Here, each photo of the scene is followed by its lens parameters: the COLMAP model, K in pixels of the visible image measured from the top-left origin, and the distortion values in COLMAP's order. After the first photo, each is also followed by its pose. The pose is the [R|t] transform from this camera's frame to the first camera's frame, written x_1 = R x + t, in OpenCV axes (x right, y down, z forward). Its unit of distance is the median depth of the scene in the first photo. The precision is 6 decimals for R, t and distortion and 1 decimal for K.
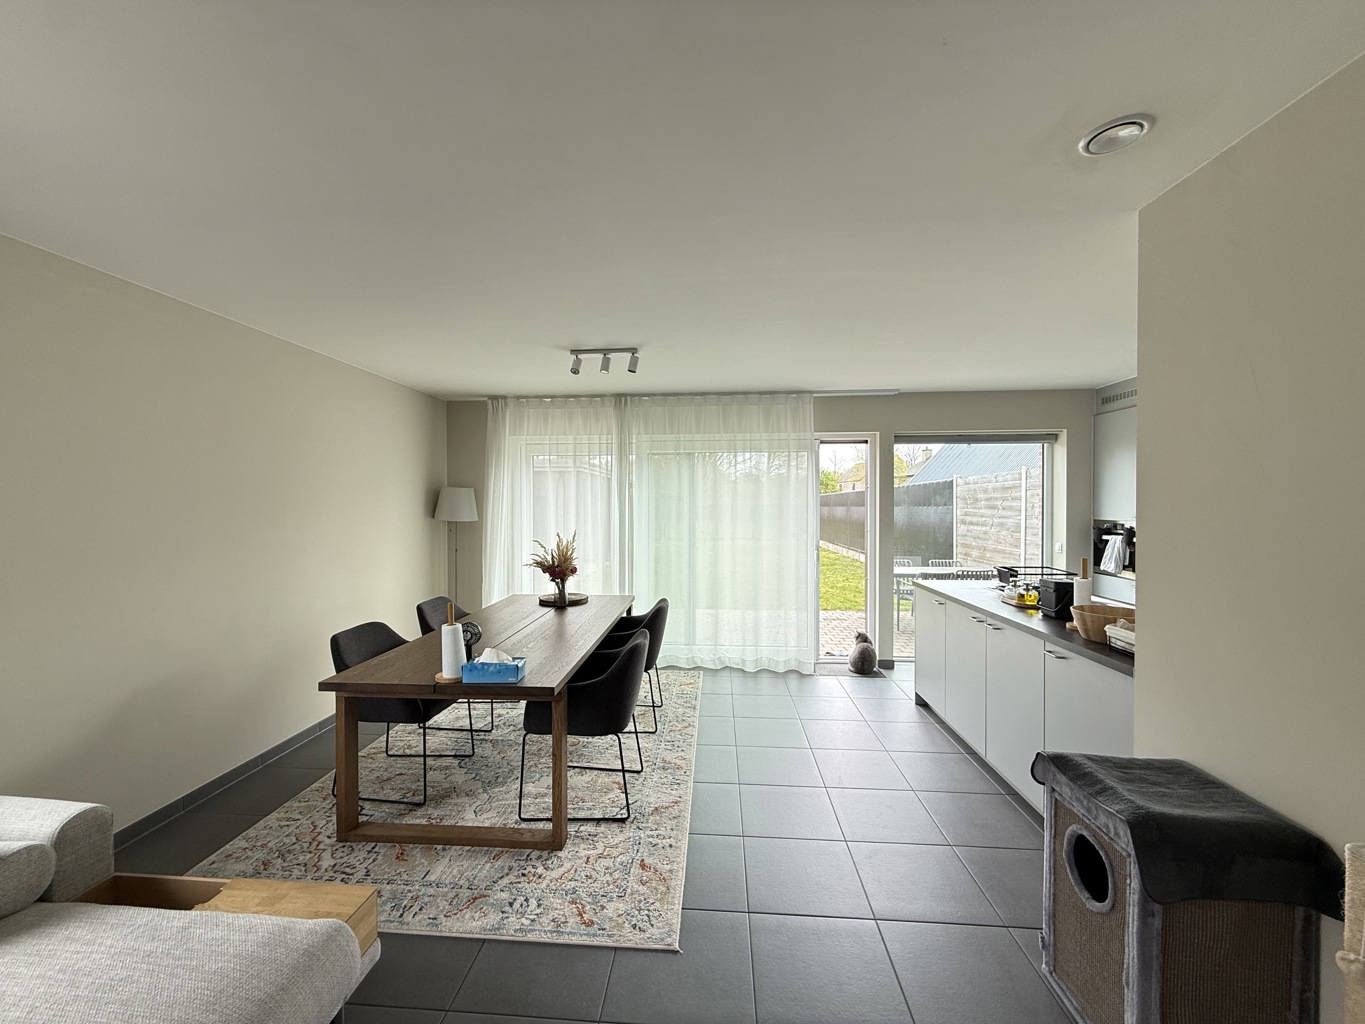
lens RADIAL K [[540.6, 0, 677.0], [0, 540.6, 512.1], [0, 0, 1]] dist [-0.000654, 0.000150]
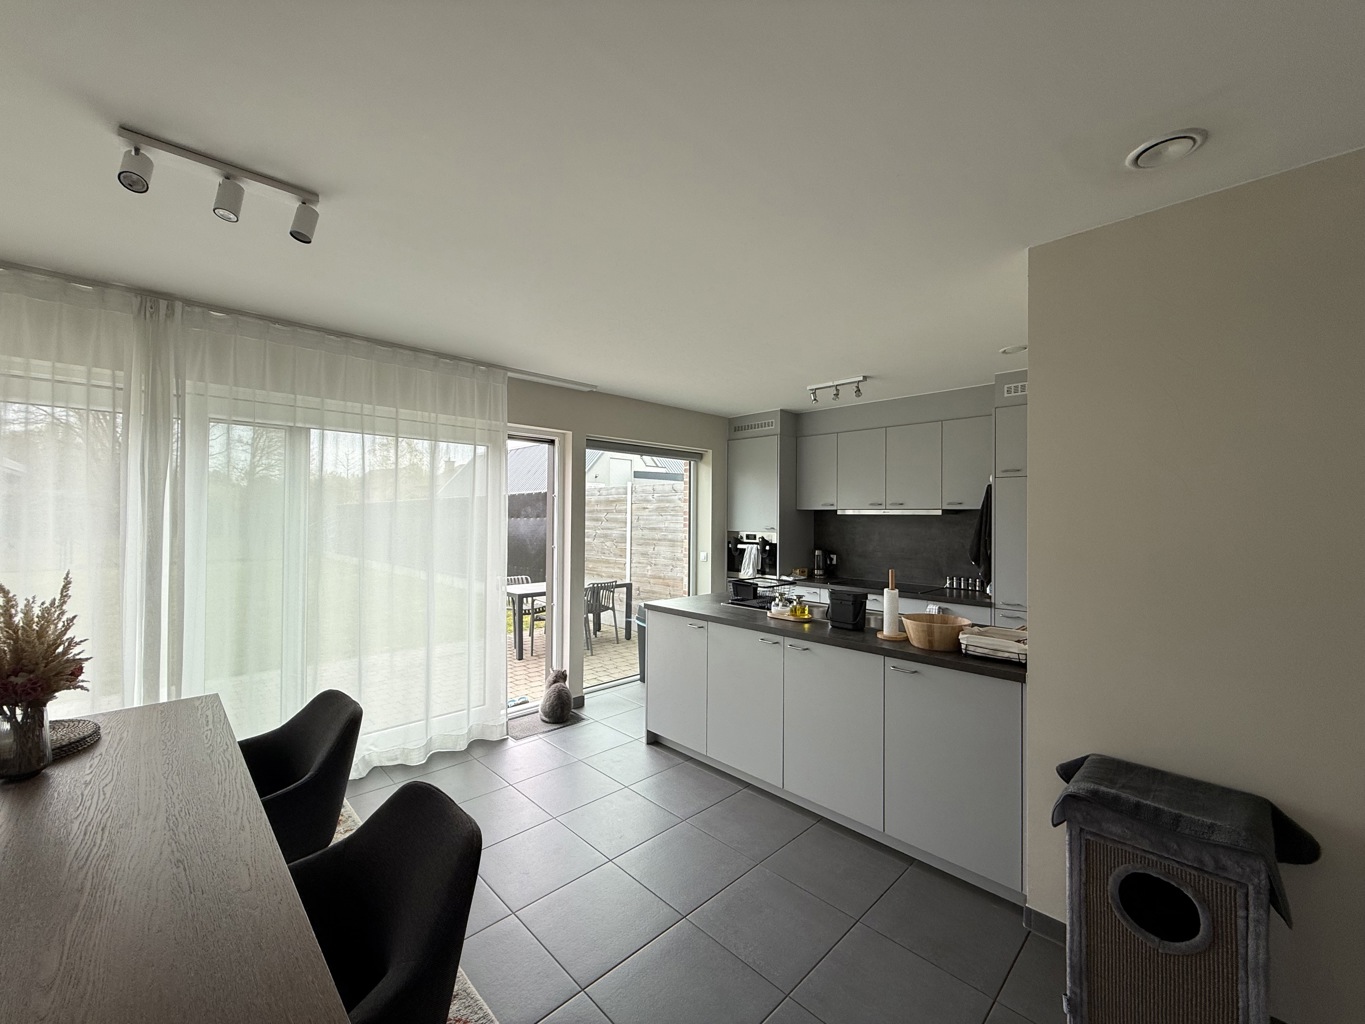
lens RADIAL K [[540.6, 0, 677.0], [0, 540.6, 512.1], [0, 0, 1]] dist [-0.000654, 0.000150]
pose [[0.662494, 0.013281, 0.748949, -0.158832], [0.001949, 0.999809, -0.019454, -0.003940], [-0.749065, 0.014348, 0.662341, 0.314167]]
